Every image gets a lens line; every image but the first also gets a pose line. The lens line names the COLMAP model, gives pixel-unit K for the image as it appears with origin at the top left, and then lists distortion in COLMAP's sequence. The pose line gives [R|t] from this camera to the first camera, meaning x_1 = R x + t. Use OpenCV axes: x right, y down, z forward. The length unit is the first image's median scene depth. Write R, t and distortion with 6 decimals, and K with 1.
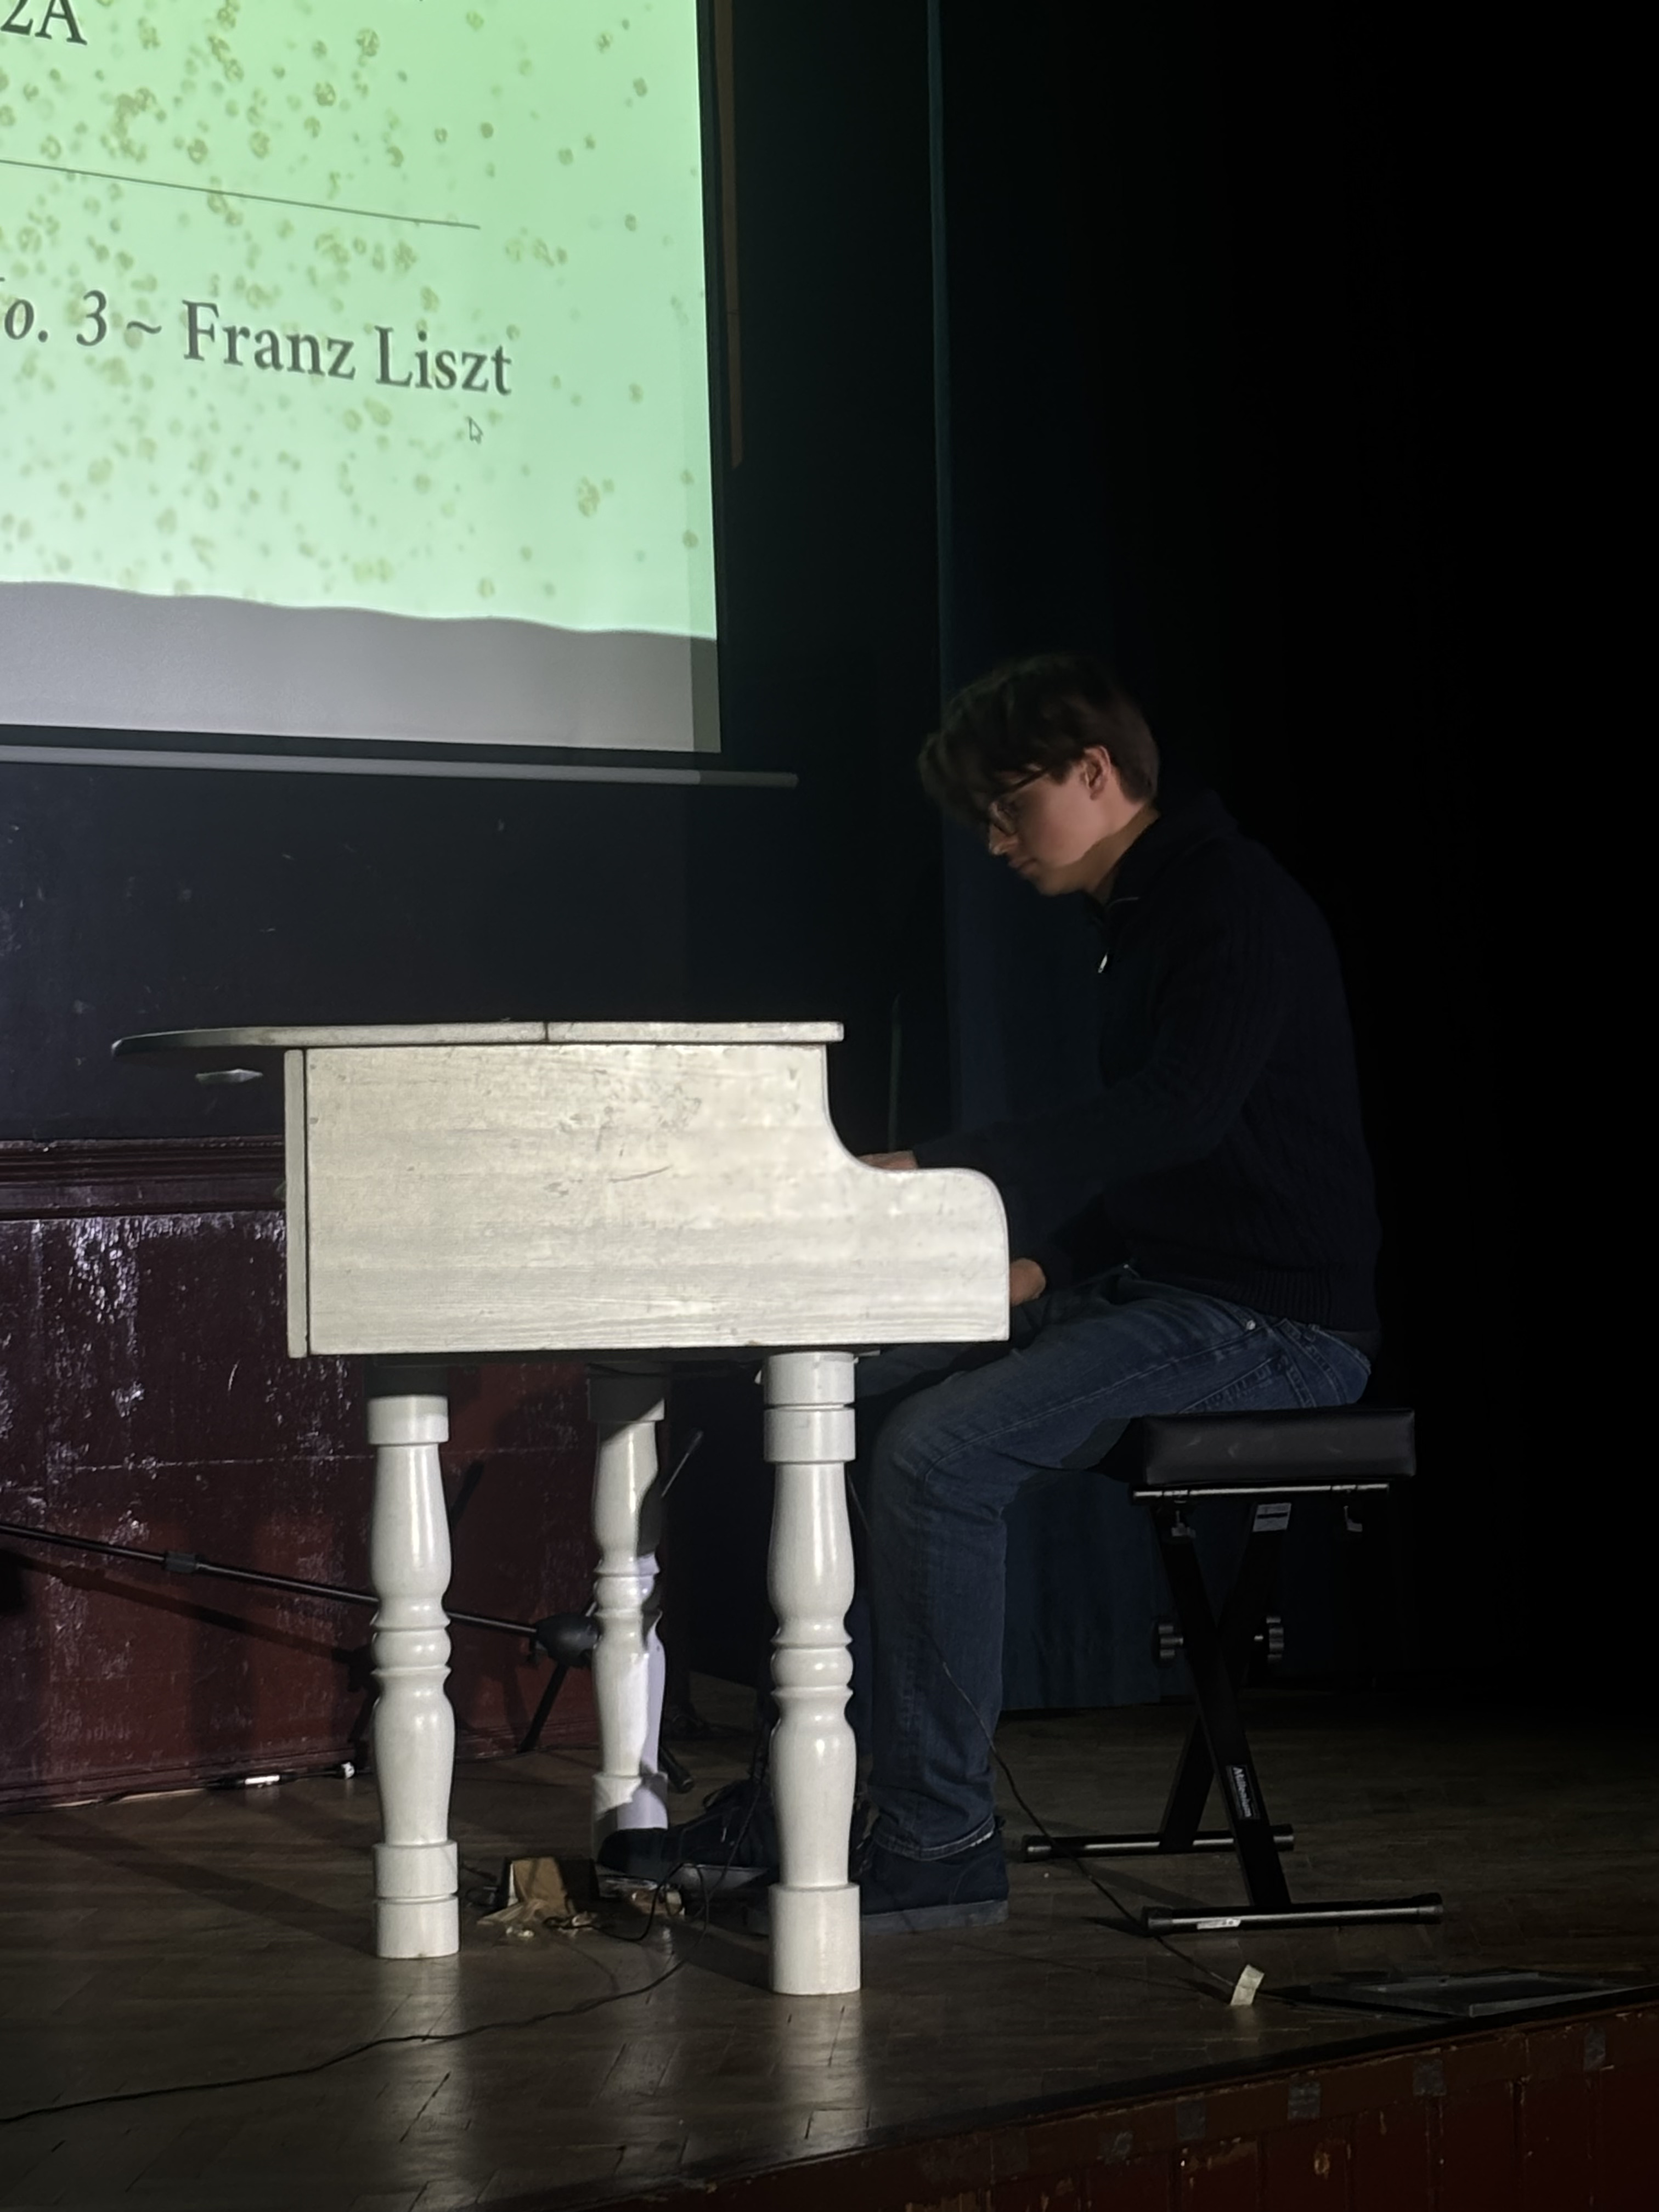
lens RADIAL K [[5467.2, 0, 883.9], [0, 5467.2, 1106.2], [0, 0, 1]] dist [0.216659, -0.444190]
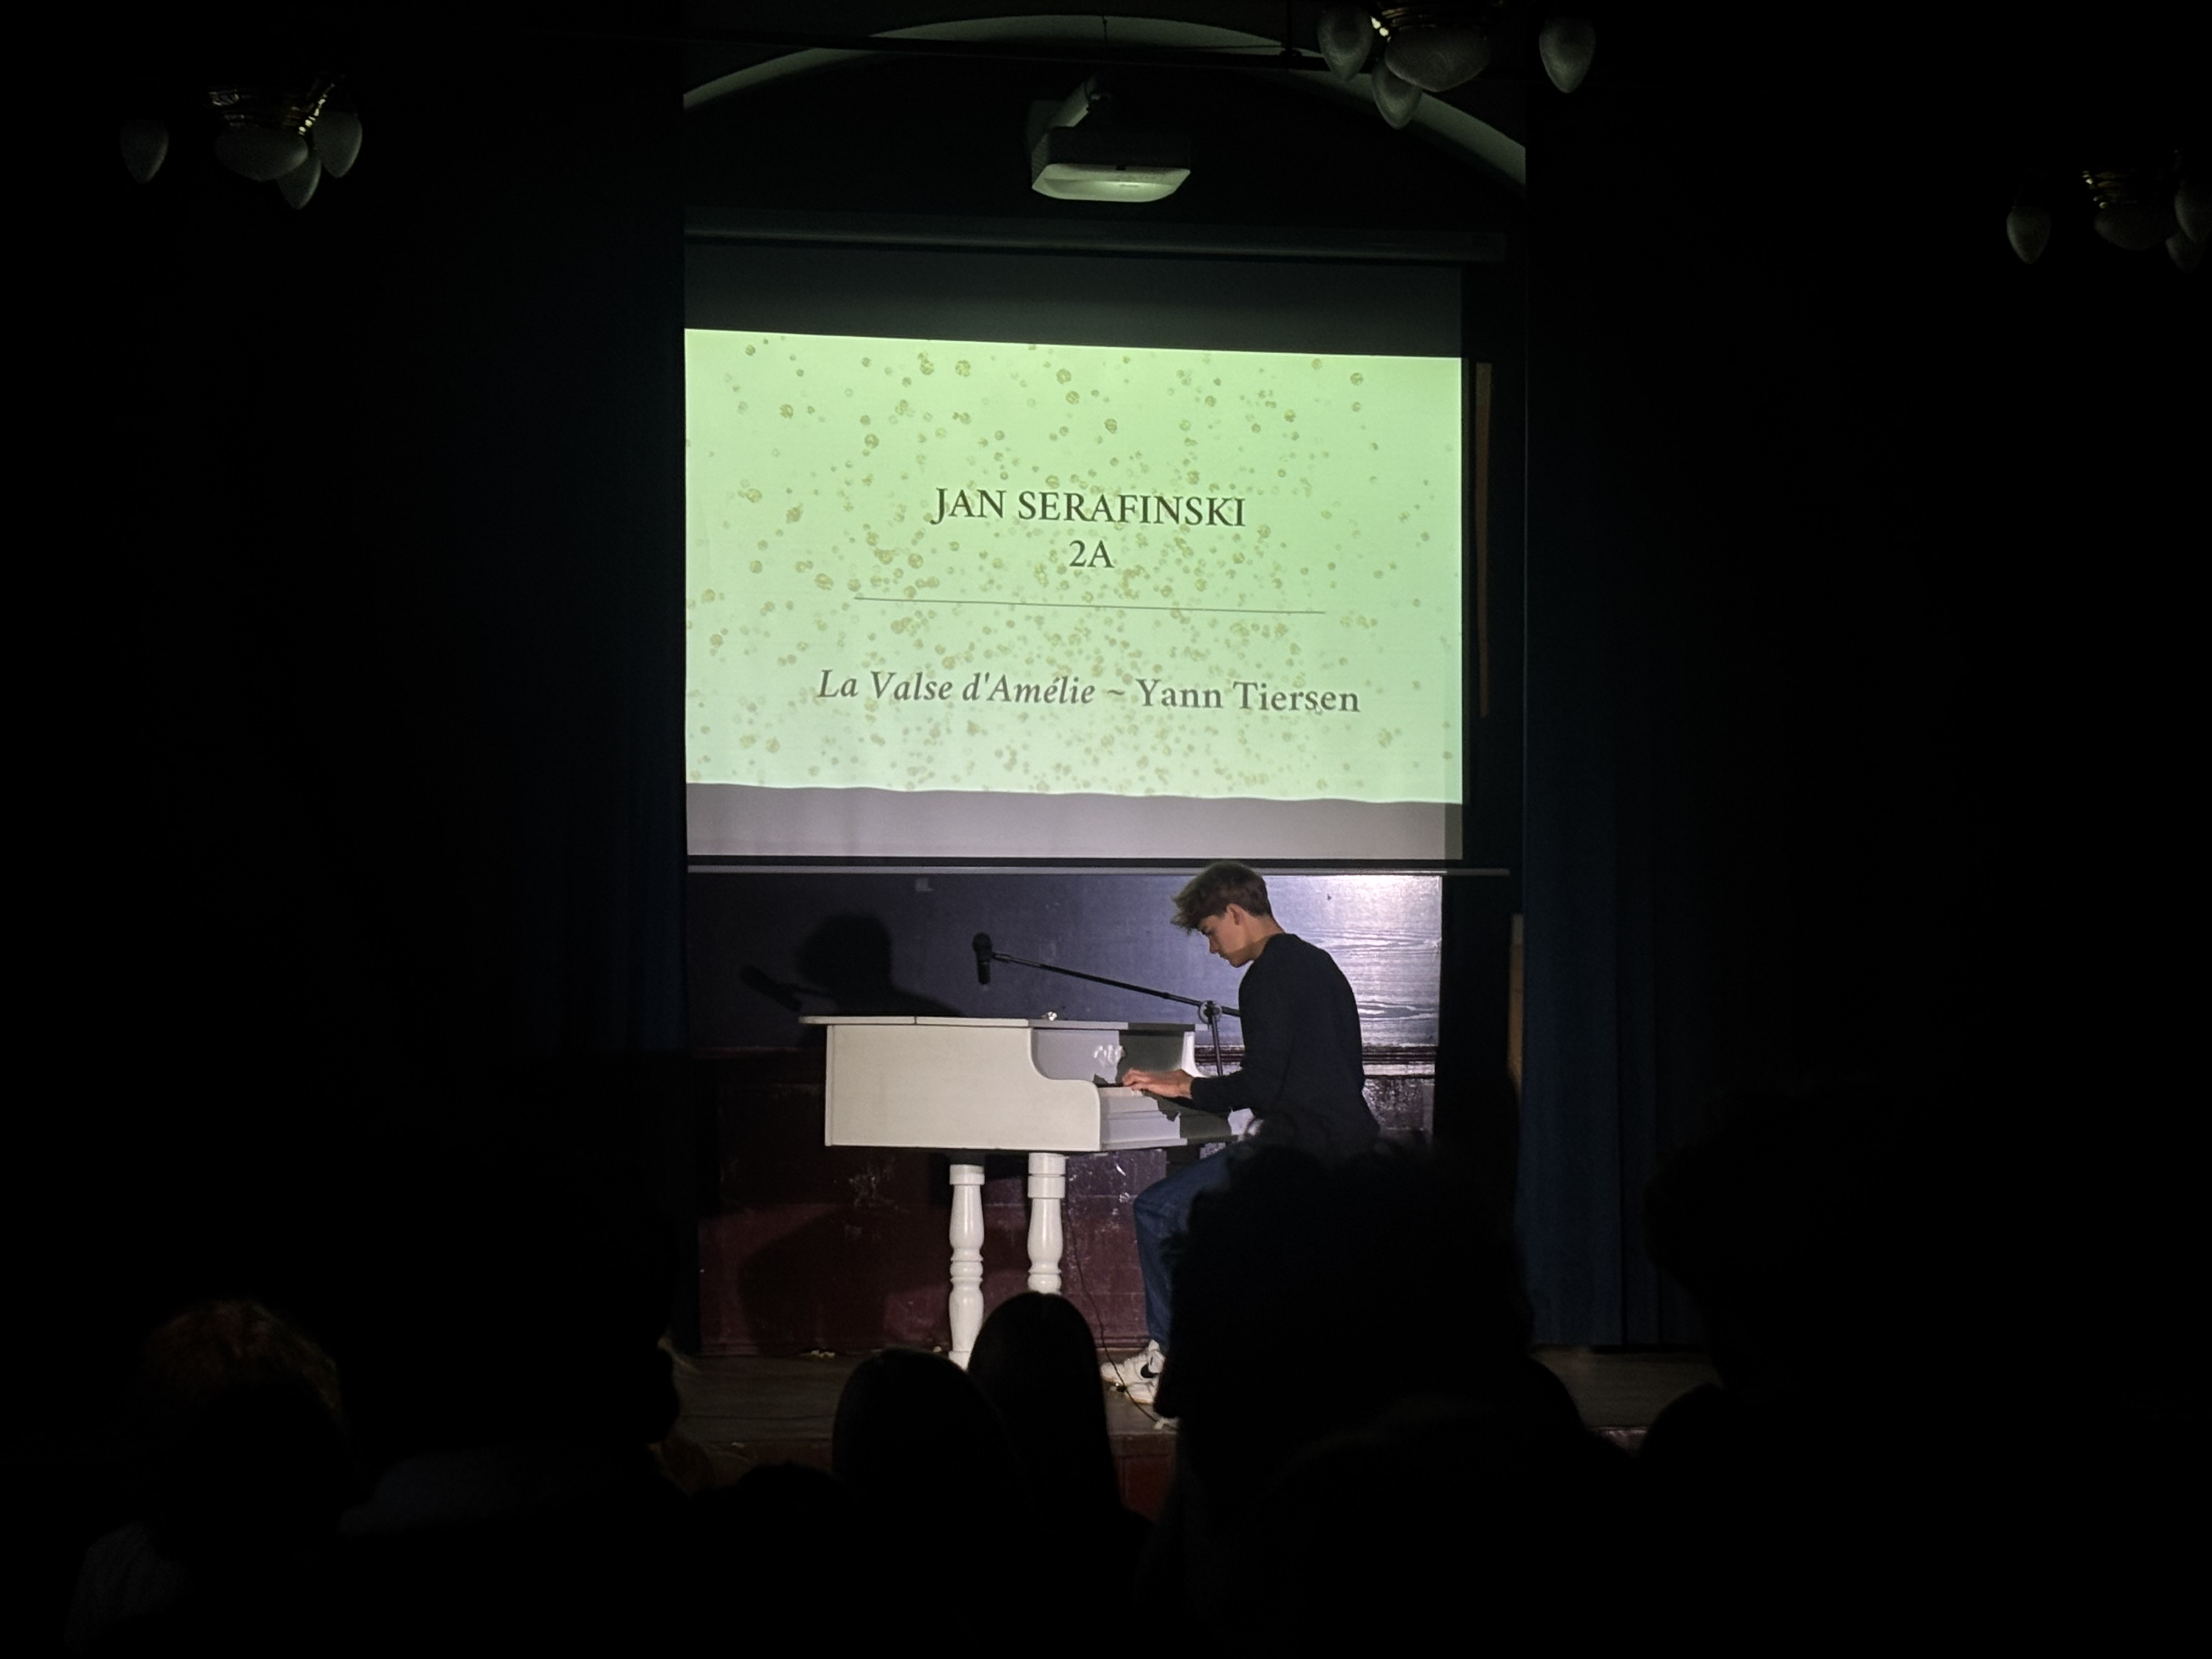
lens RADIAL K [[4265.6, 0, 1106.0], [0, 4265.6, 829.5], [0, 0, 1]] dist [0.306059, -1.854728]
pose [[0.856749, 0.003403, -0.515723, 0.722258], [-0.017384, 0.999601, -0.022283, -0.041486], [0.515441, 0.028056, 0.856466, -0.449109]]
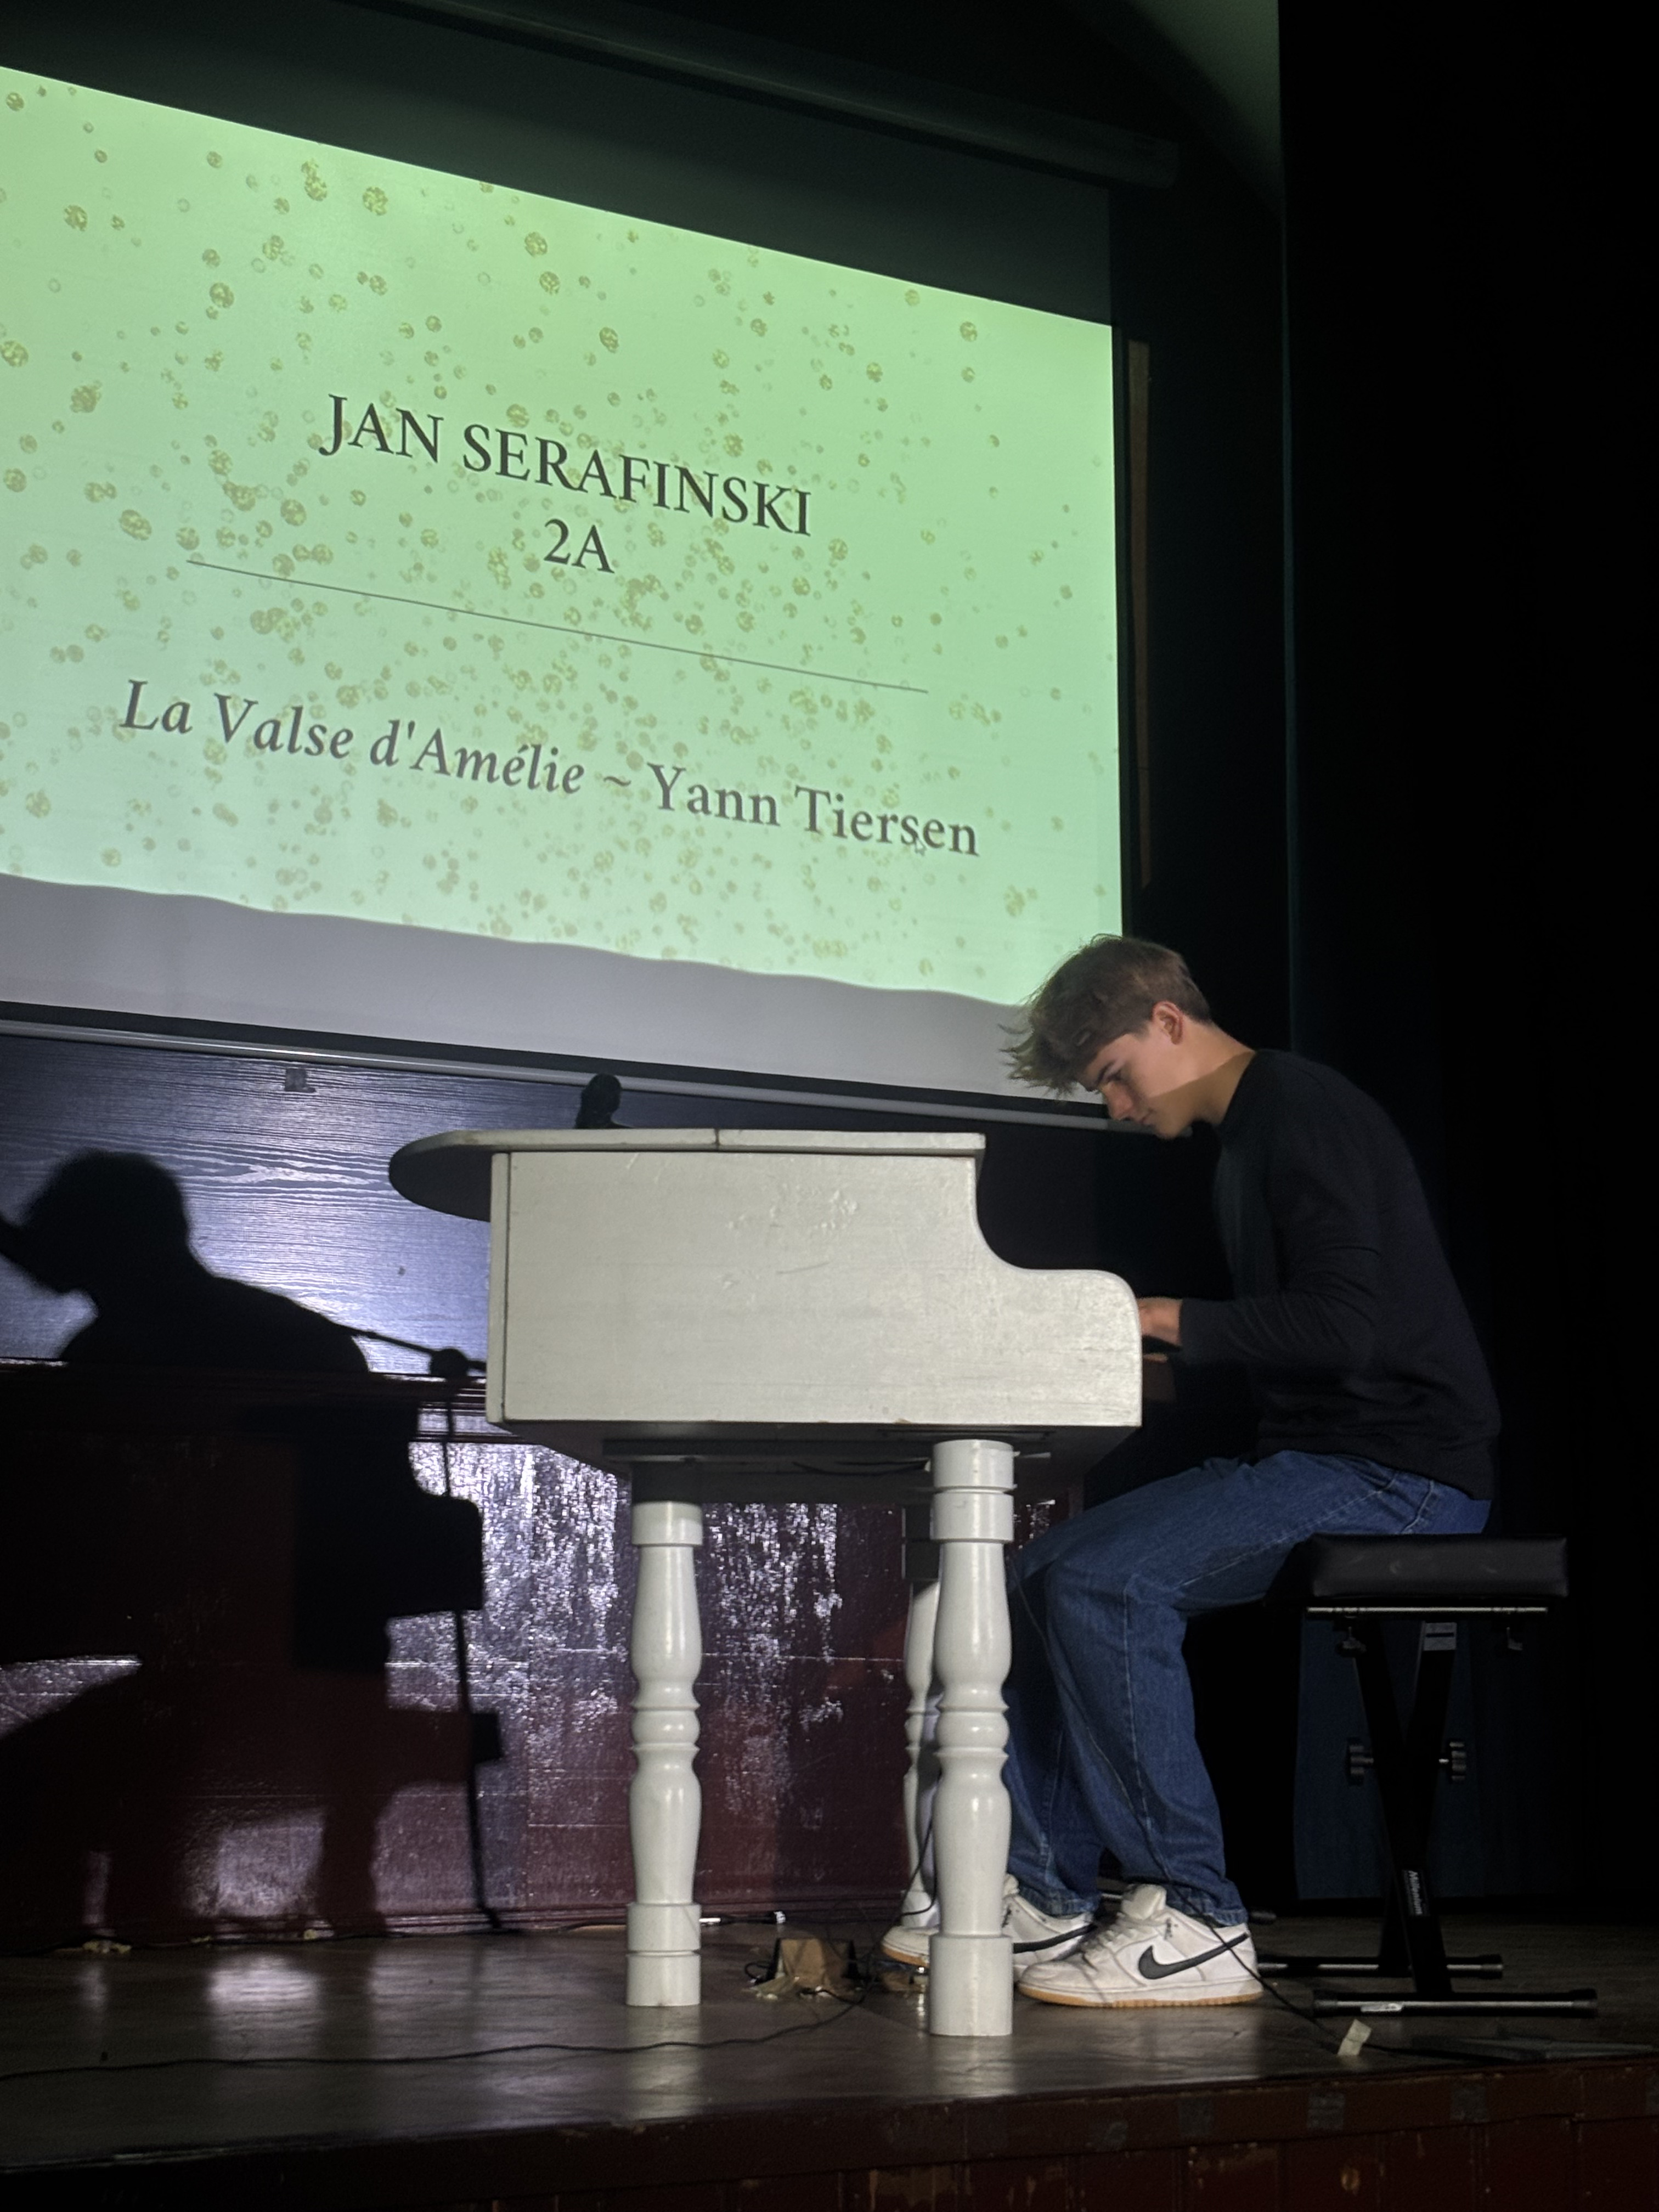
lens RADIAL K [[3673.8, 0, 829.5], [0, 3673.8, 1106.0], [0, 0, 1]] dist [0.276759, -1.170382]
pose [[0.978340, -0.011480, -0.206685, 0.083624], [-0.019441, 0.988953, -0.146950, 0.064557], [0.206089, 0.147785, 0.967309, 0.188441]]
